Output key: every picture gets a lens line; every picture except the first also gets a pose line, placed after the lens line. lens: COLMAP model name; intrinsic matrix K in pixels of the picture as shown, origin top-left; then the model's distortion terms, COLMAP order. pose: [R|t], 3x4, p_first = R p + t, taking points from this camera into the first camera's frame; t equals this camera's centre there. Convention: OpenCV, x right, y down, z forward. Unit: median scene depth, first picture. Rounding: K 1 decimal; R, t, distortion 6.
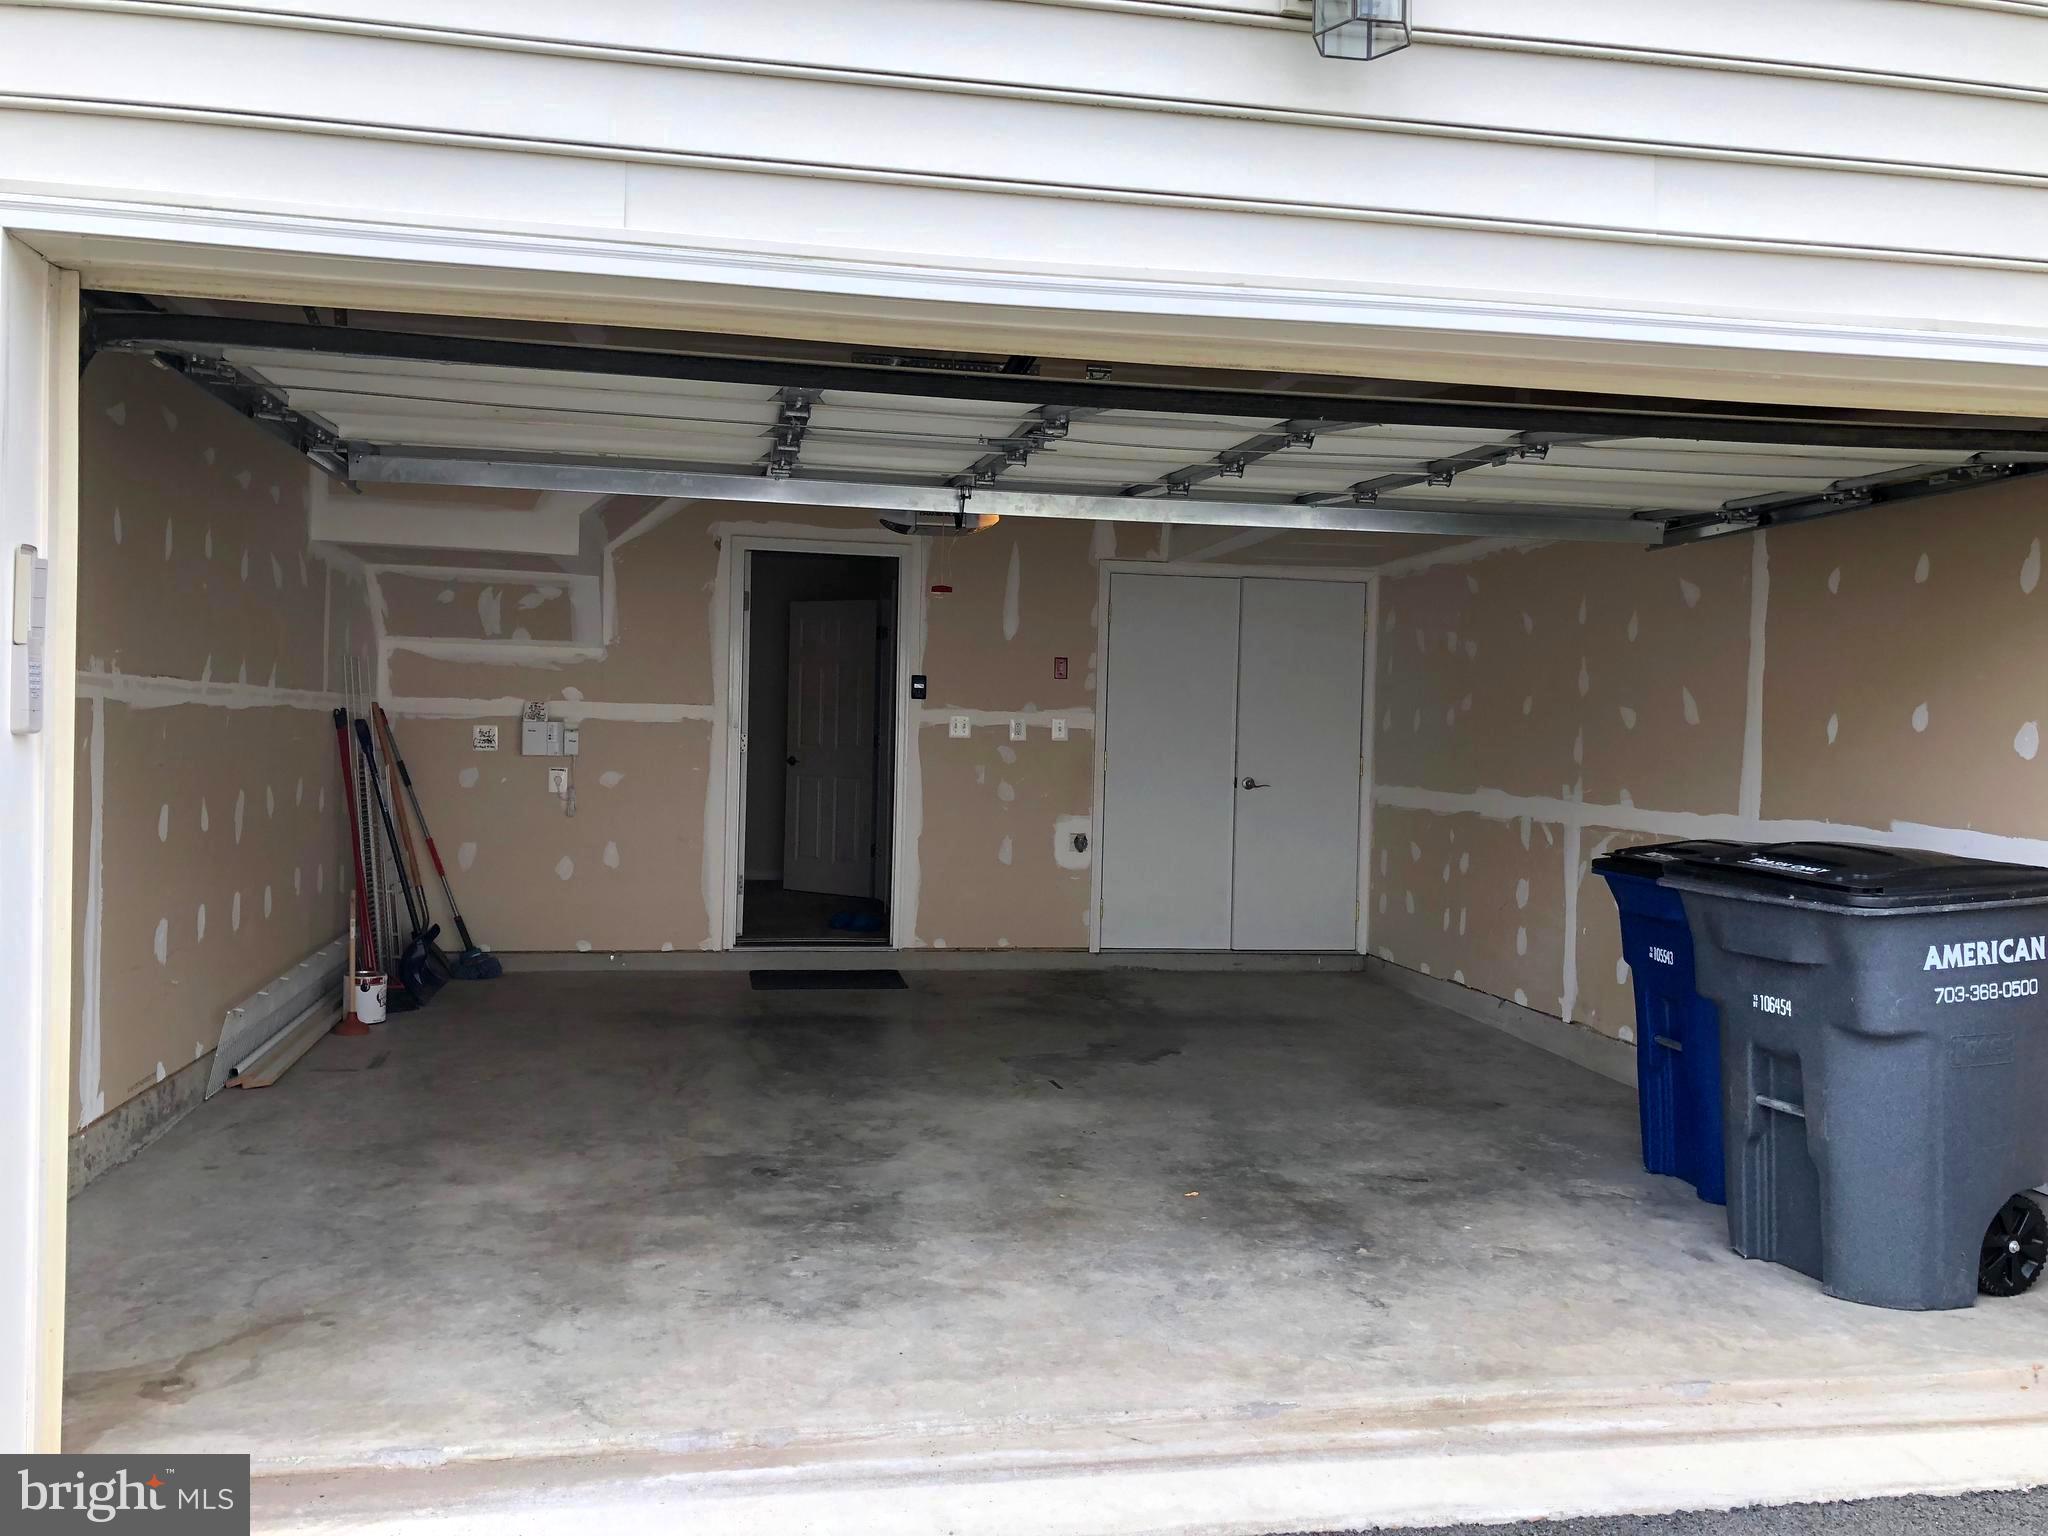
lens RADIAL K [[1656.2, 0, 1026.6], [0, 1656.2, 757.9], [0, 0, 1]] dist [0.004655, -0.004987]
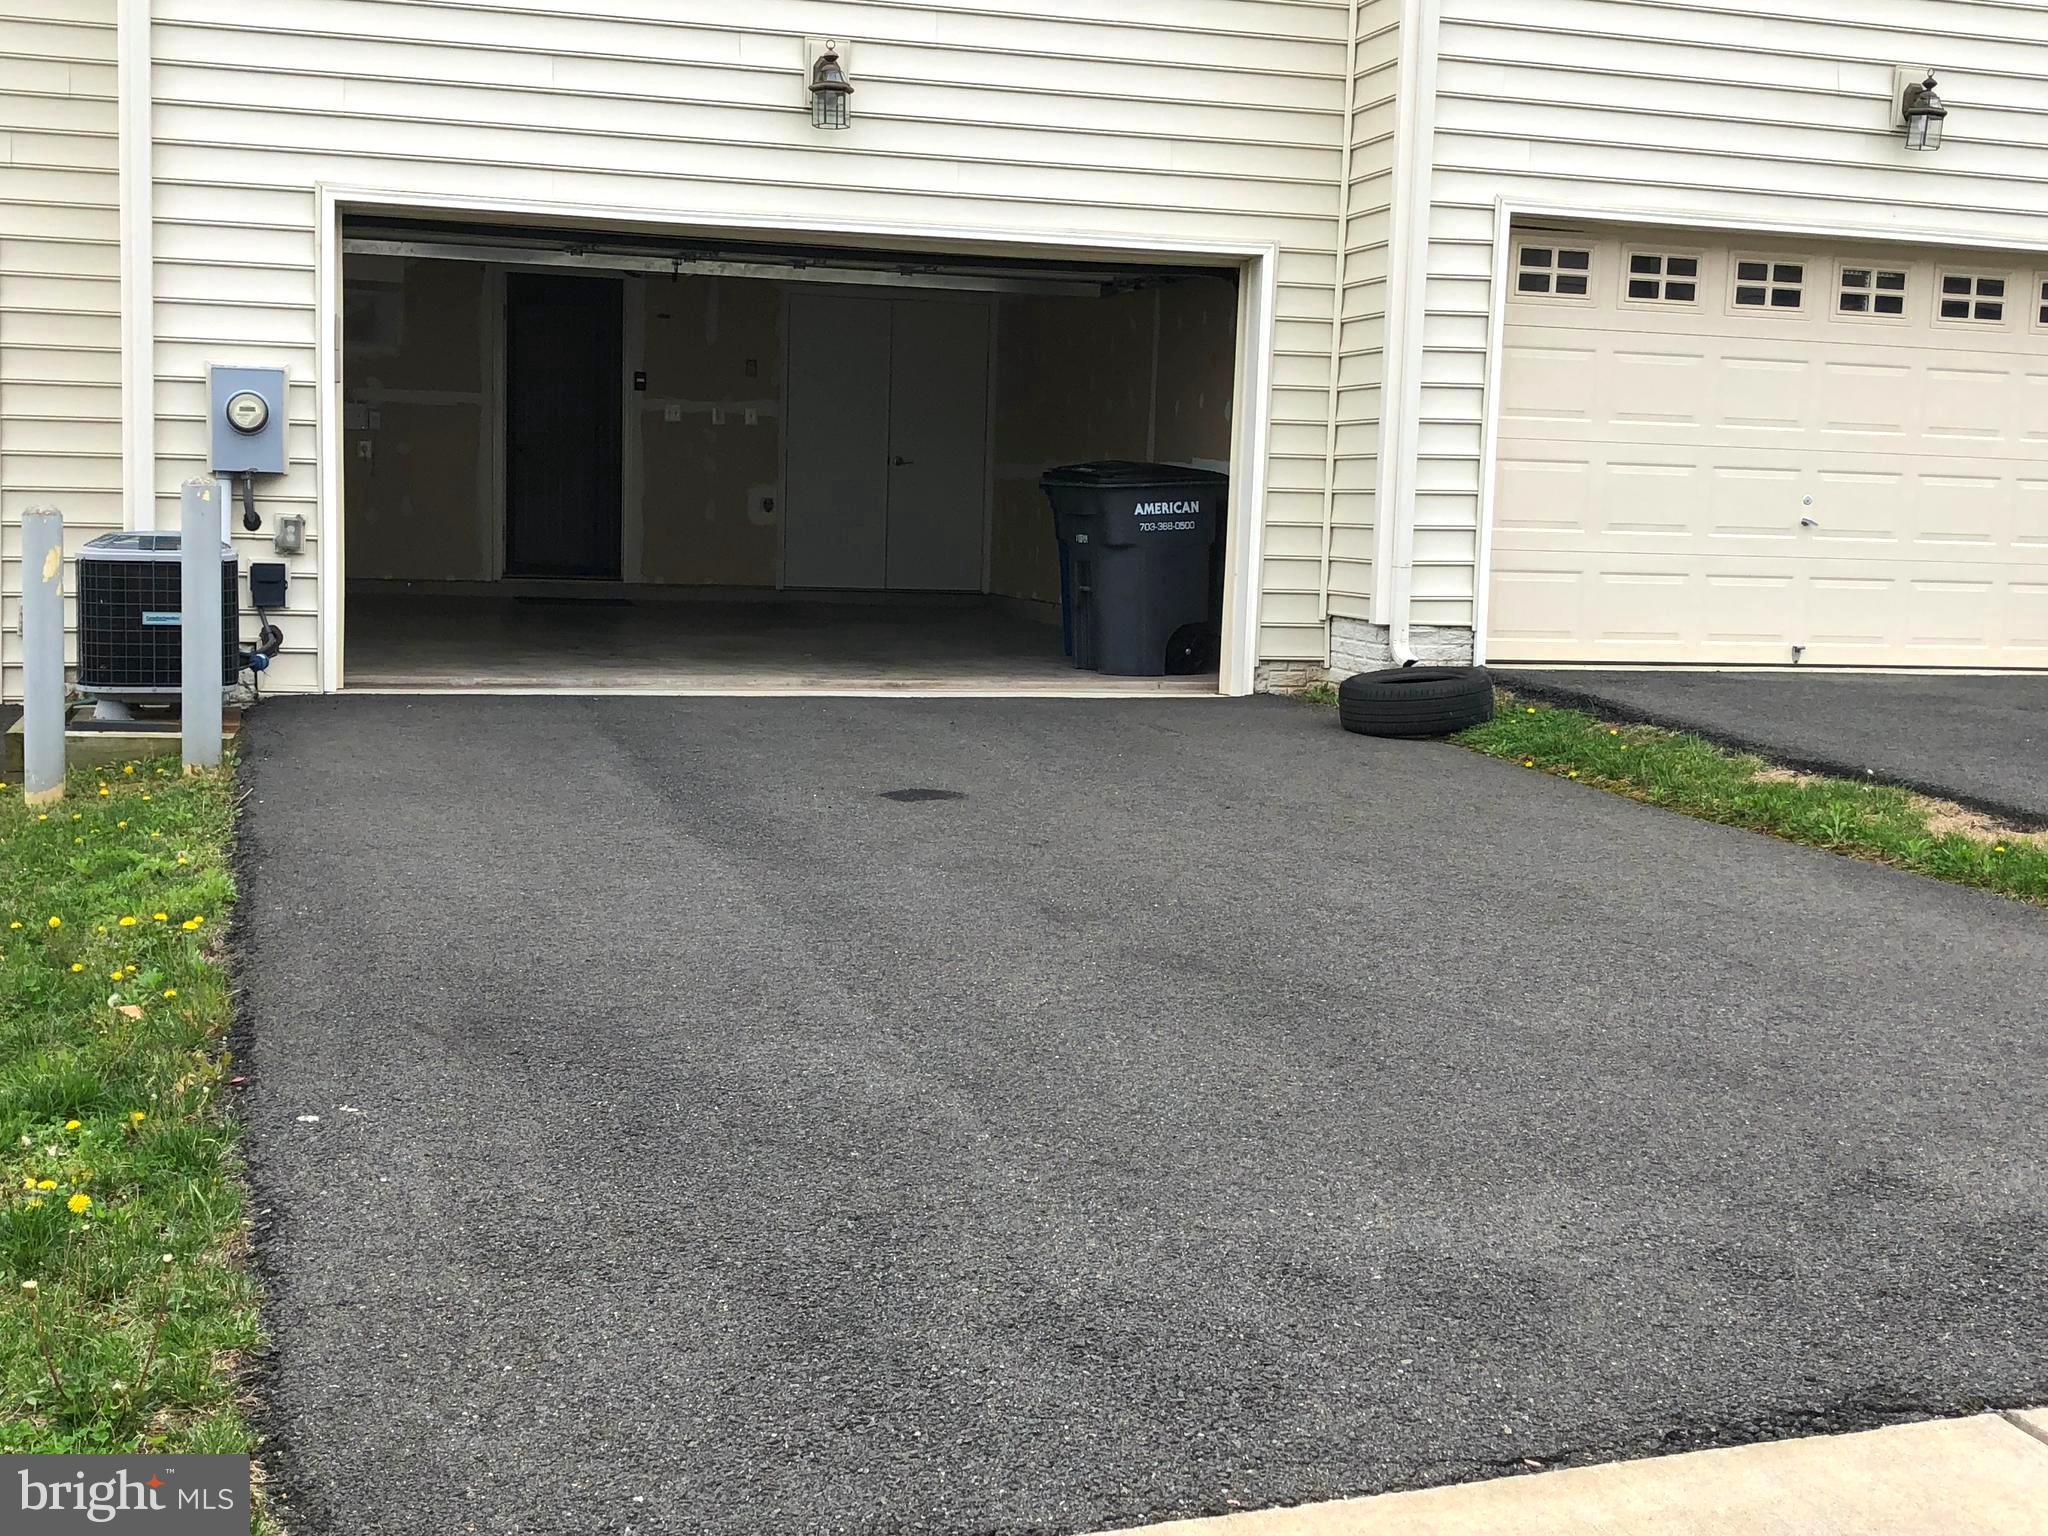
lens RADIAL K [[2429.2, 0, 1028.0], [0, 2429.2, 765.9], [0, 0, 1]] dist [0.090420, -0.016152]
pose [[0.993882, -0.007743, 0.110175, 0.023986], [-0.004088, 0.994277, 0.106758, 0.051802], [-0.110371, -0.106555, 0.988162, -0.958681]]
